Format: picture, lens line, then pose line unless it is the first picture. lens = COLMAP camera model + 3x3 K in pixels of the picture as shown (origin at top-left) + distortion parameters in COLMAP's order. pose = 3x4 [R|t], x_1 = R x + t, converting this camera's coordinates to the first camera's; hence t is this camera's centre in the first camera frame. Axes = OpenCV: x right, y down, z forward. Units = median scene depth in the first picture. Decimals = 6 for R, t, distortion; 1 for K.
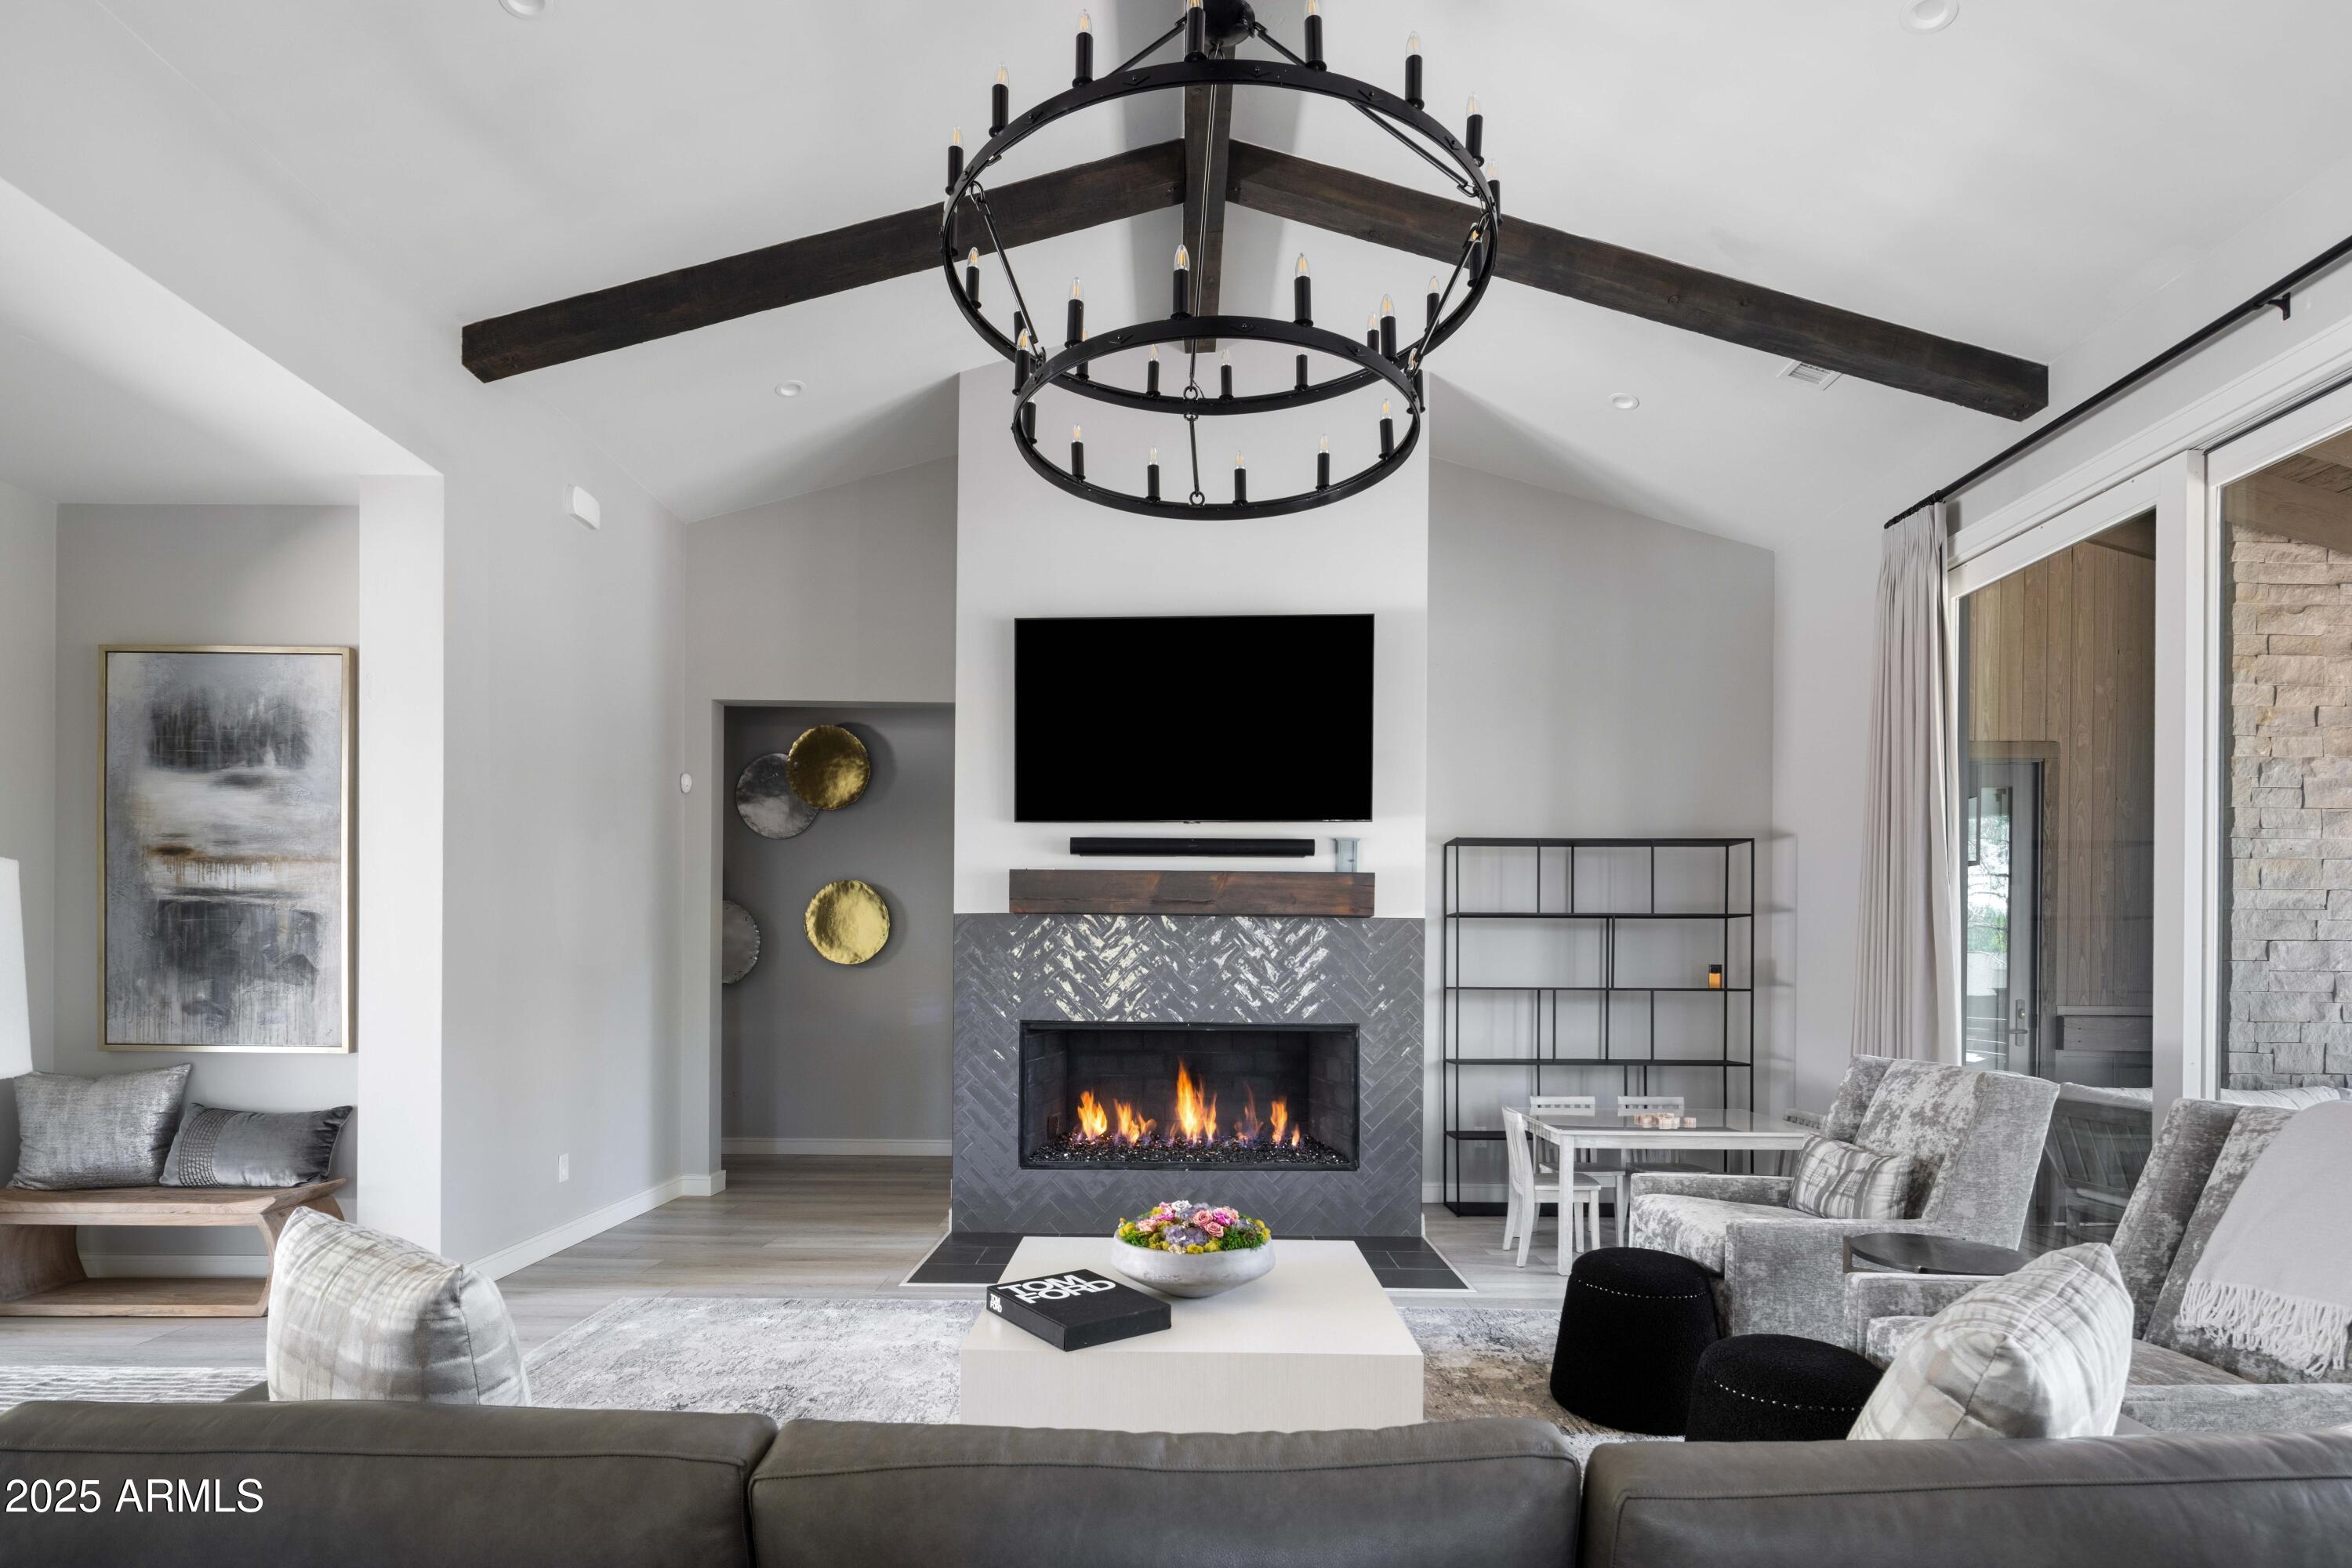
lens RADIAL K [[1147.0, 0, 1175.0], [0, 1147.0, 973.4], [0, 0, 1]] dist [-0.000417, -0.001495]
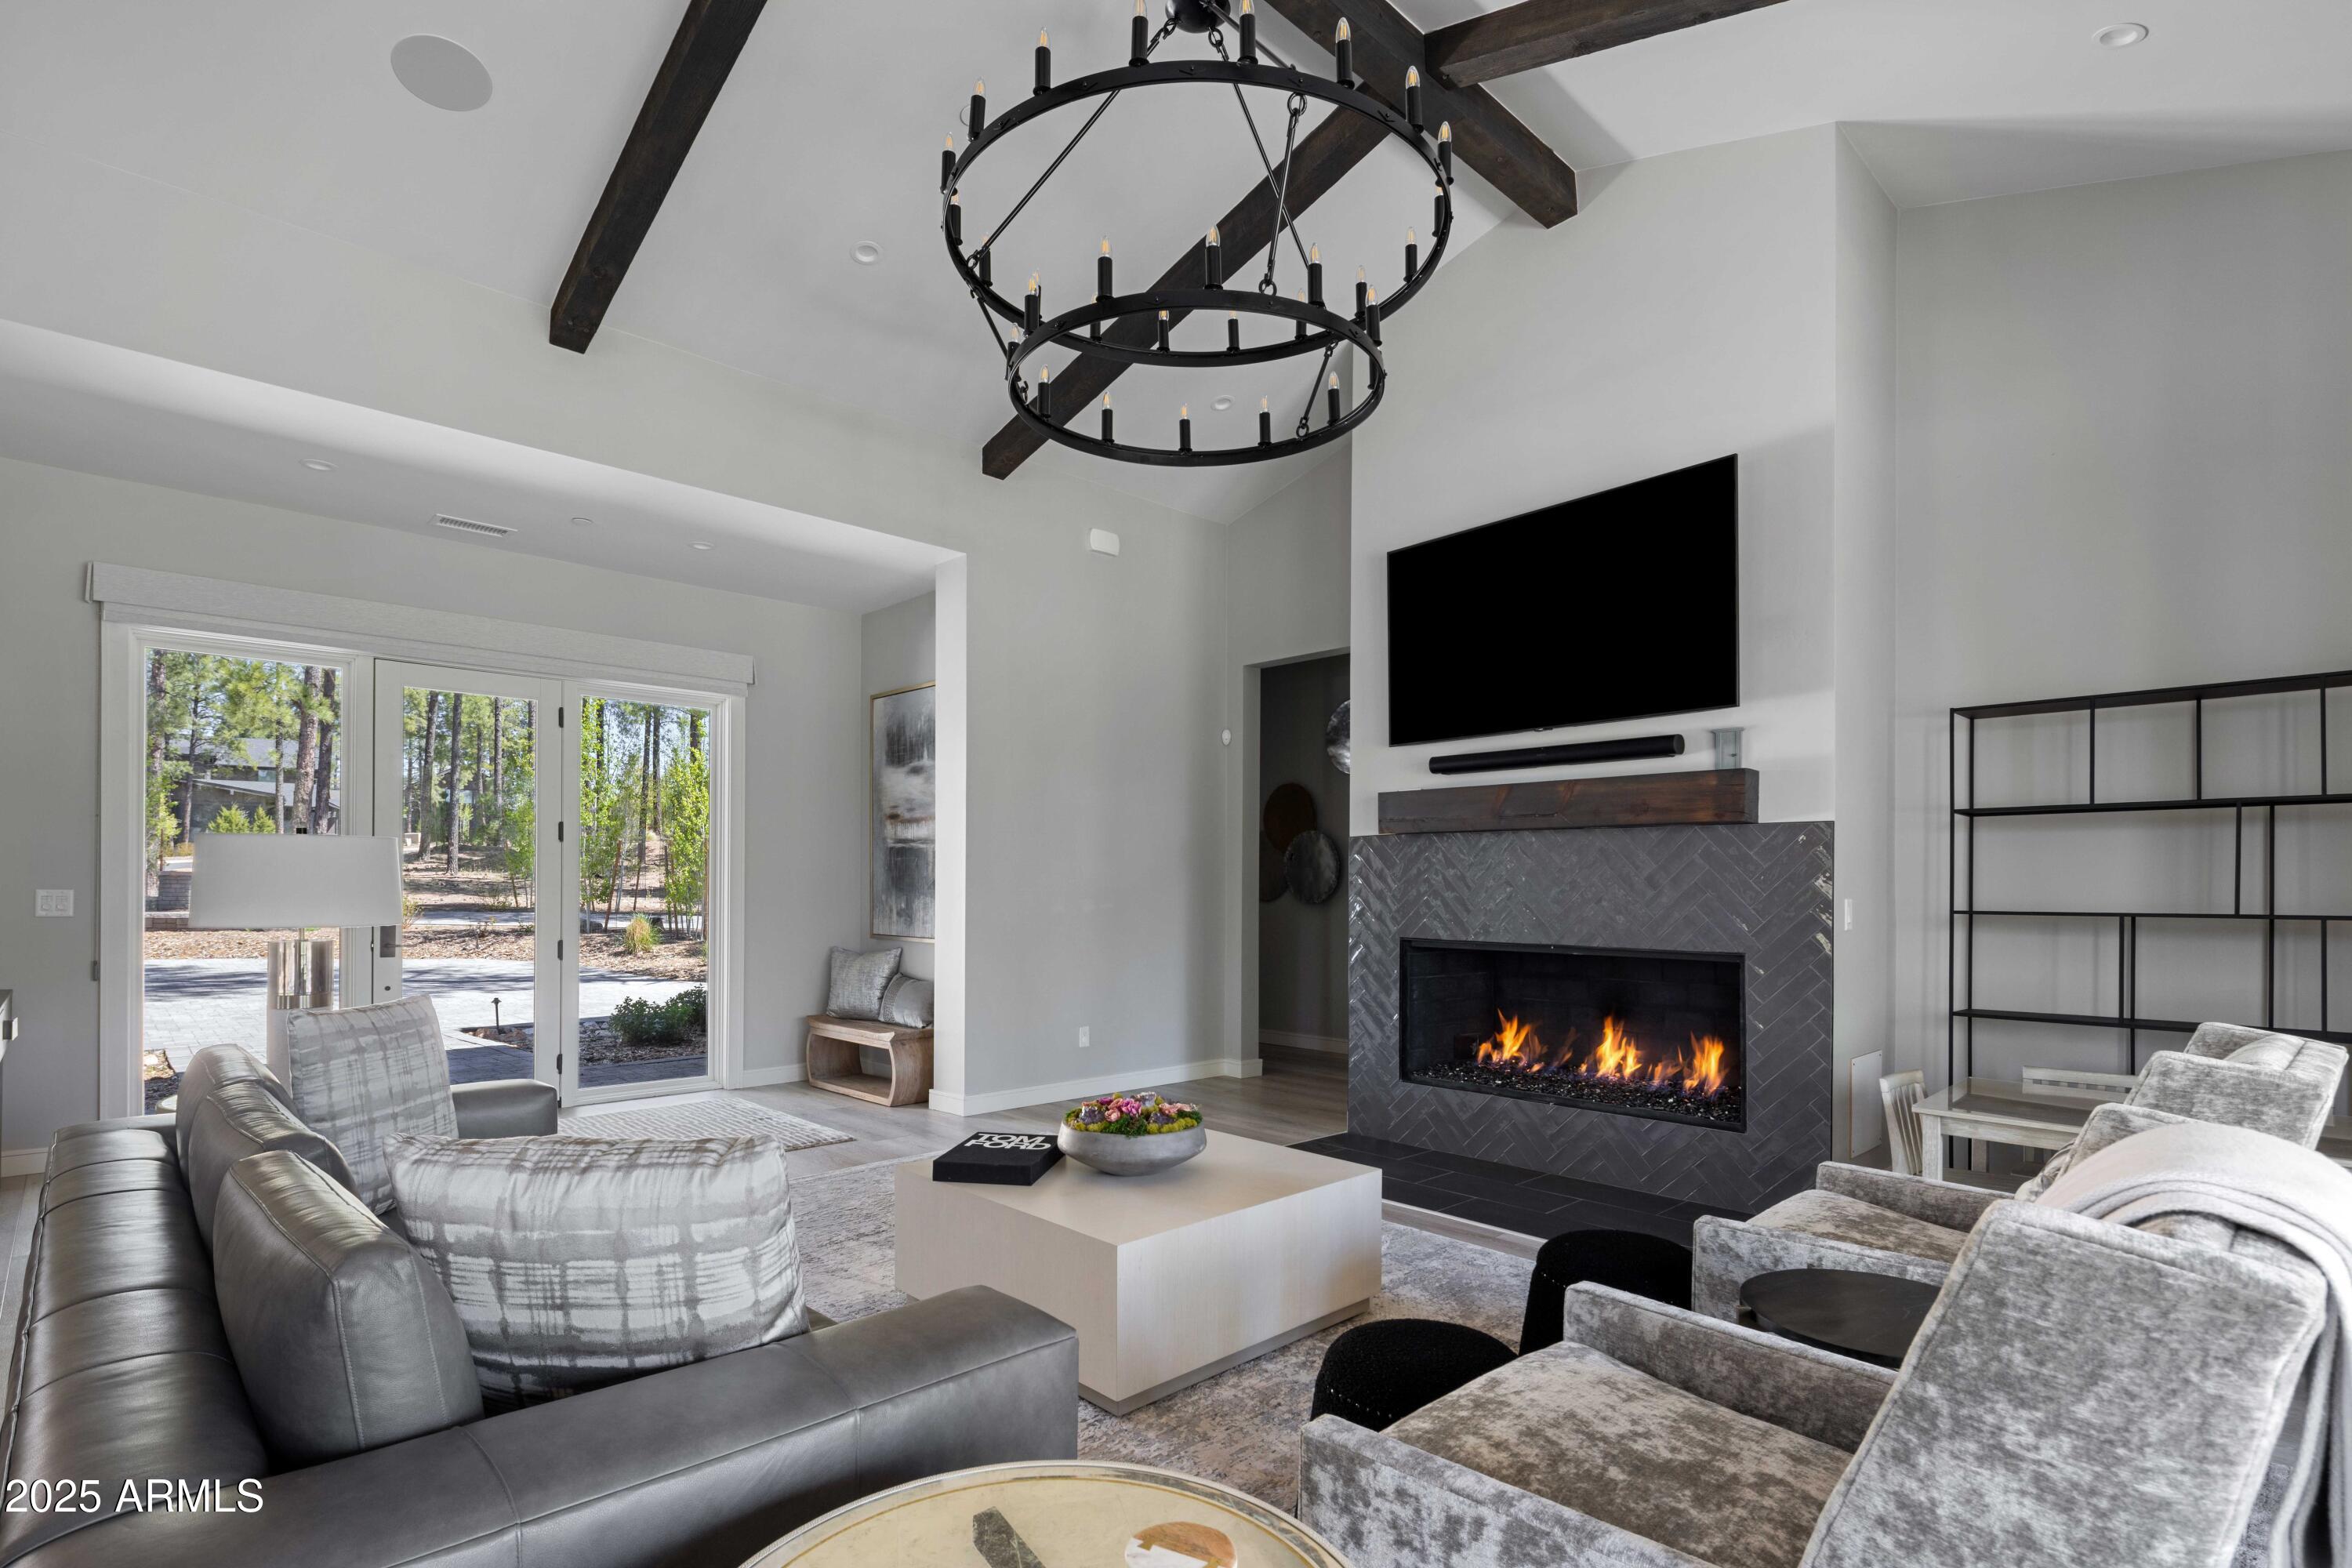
lens RADIAL K [[1140.7, 0, 1176.2], [0, 1140.7, 886.1], [0, 0, 1]] dist [0.002885, -0.000071]
pose [[0.690465, -0.004769, -0.723350, 0.476413], [-0.002566, 0.999956, -0.009042, 0.004446], [0.723361, 0.008099, 0.690422, 0.144209]]
